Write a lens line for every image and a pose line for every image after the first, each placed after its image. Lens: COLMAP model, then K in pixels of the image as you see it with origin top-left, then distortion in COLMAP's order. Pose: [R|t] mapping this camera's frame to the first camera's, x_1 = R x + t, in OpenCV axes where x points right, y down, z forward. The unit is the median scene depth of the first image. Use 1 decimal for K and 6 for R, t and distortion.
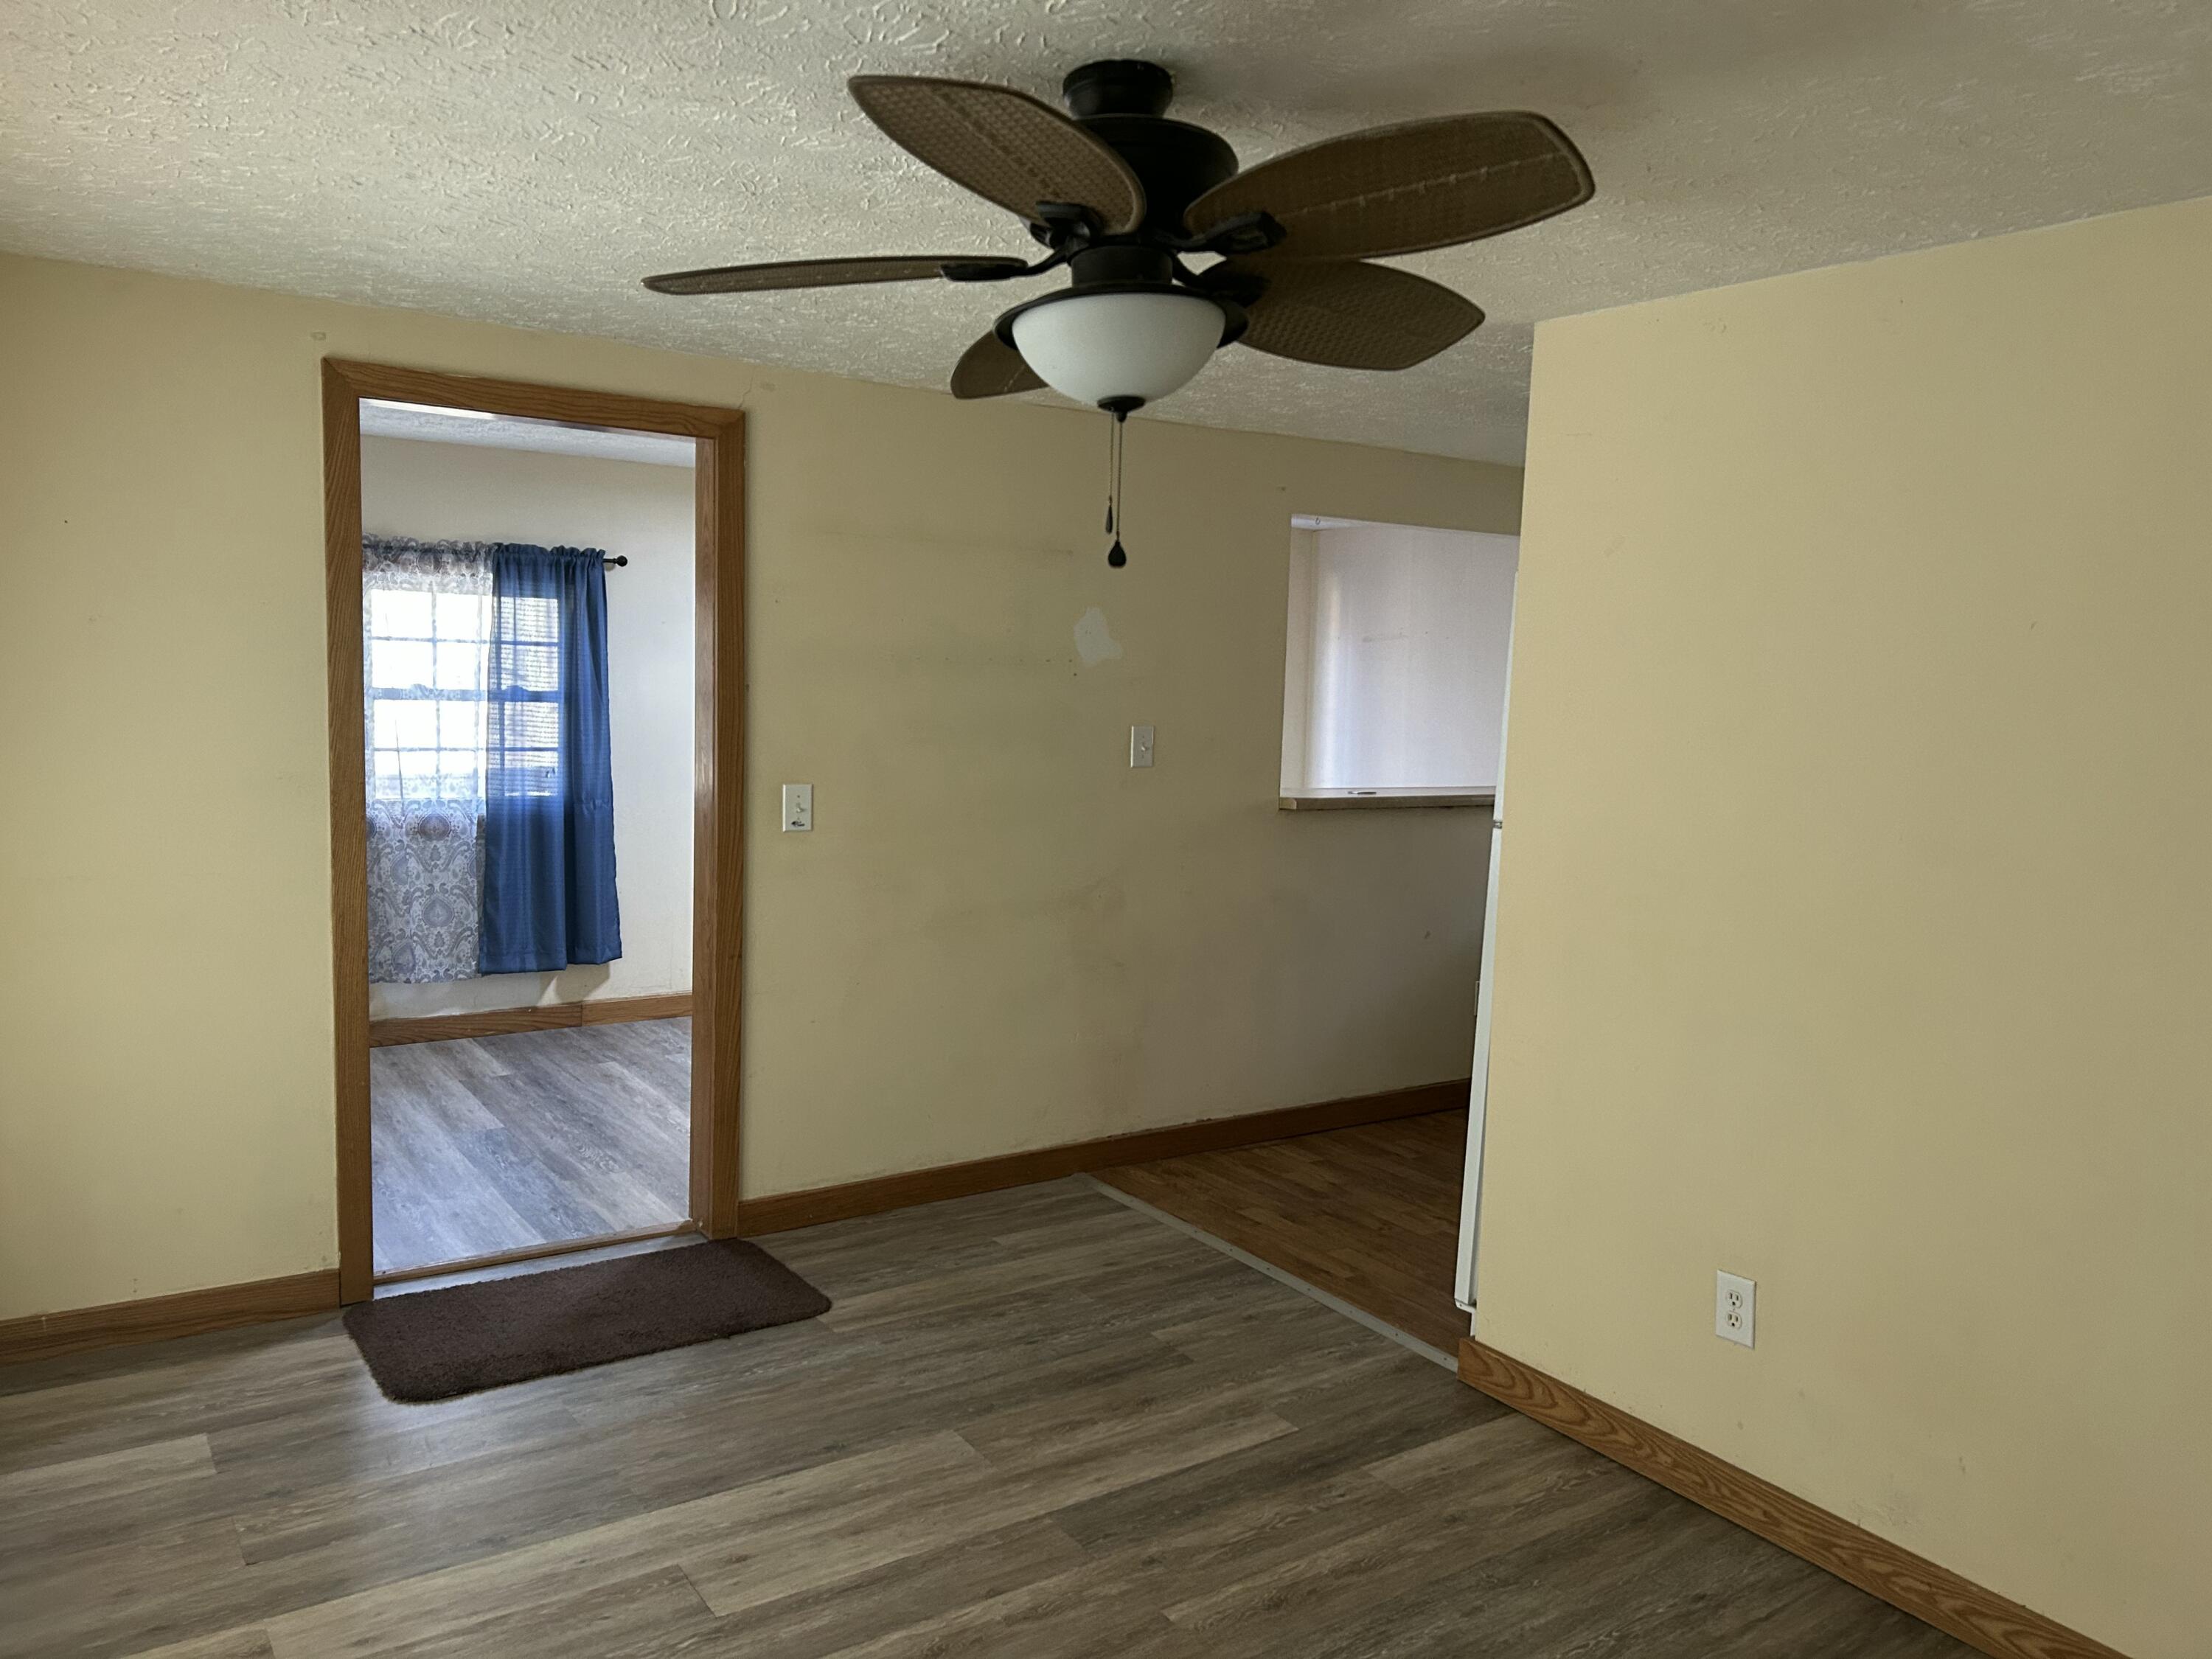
lens RADIAL K [[1662.4, 0, 1111.5], [0, 1662.4, 836.3], [0, 0, 1]] dist [0.056706, -0.073490]
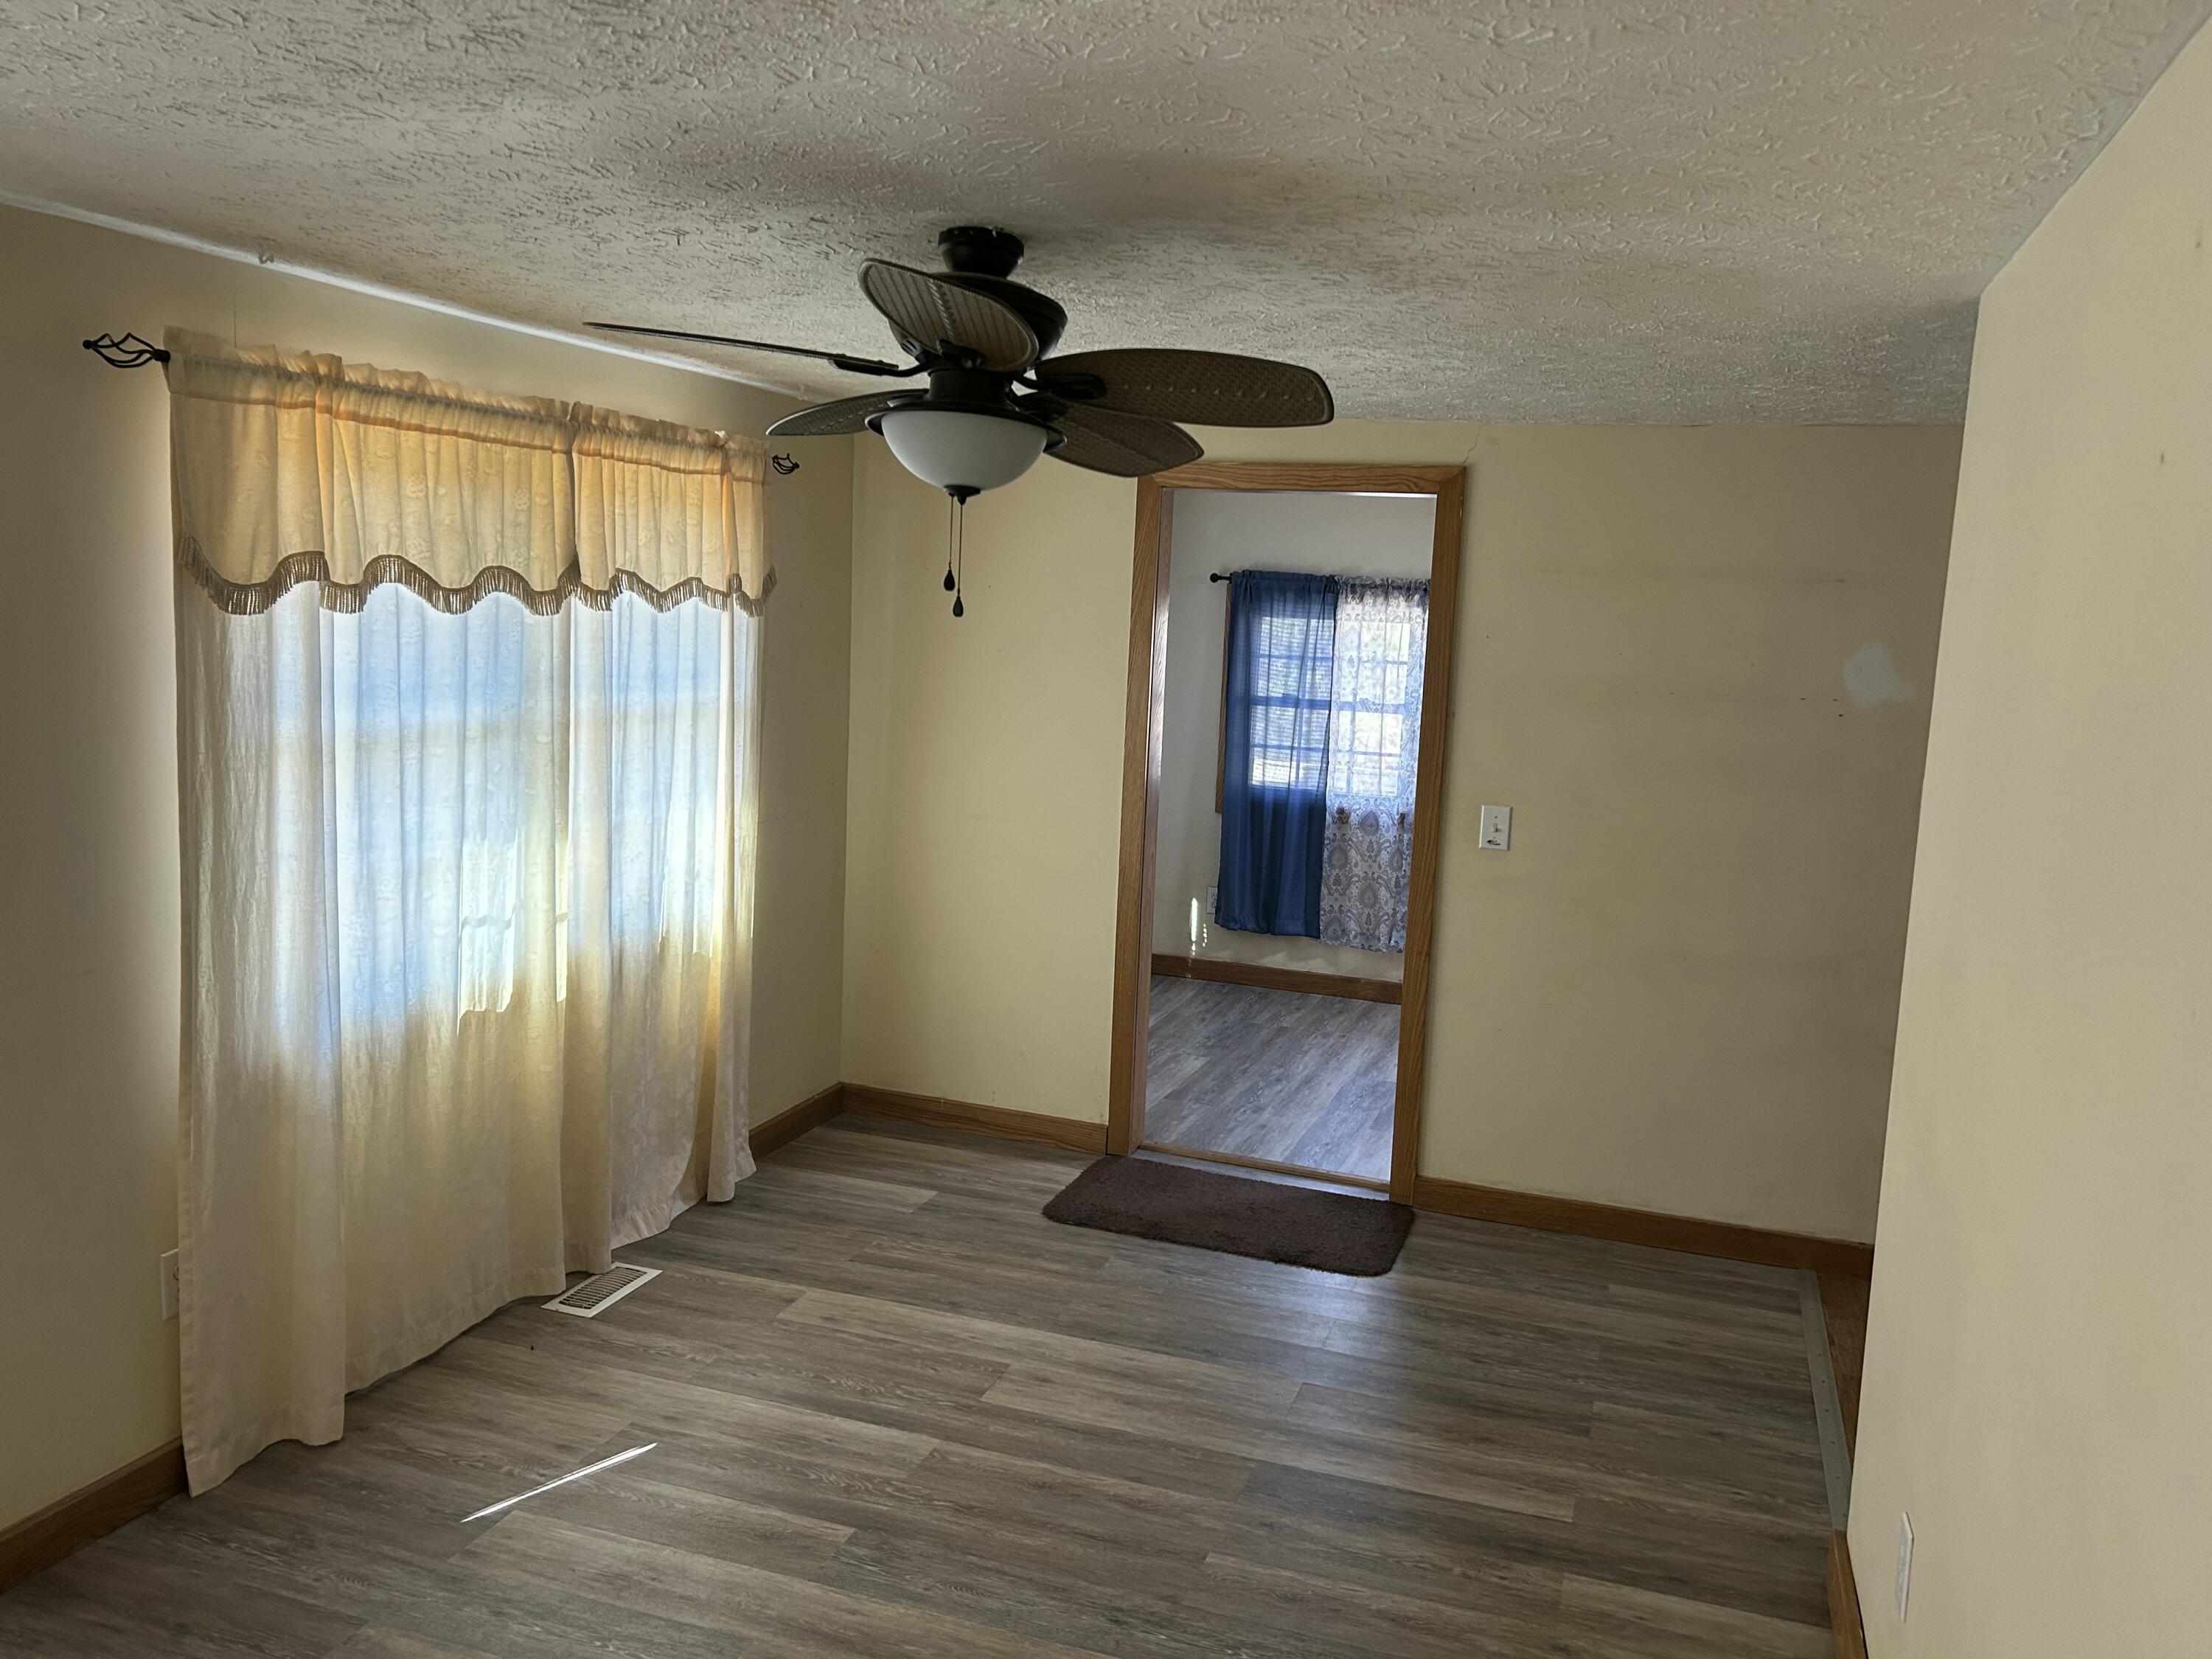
lens RADIAL K [[1662.4, 0, 1129.5], [0, 1662.4, 828.8], [0, 0, 1]] dist [0.056706, -0.073490]
pose [[0.608695, 0.106126, -0.786274, 0.610862], [-0.120932, 0.991844, 0.040253, -0.037241], [0.784133, 0.070584, 0.616565, 0.181097]]
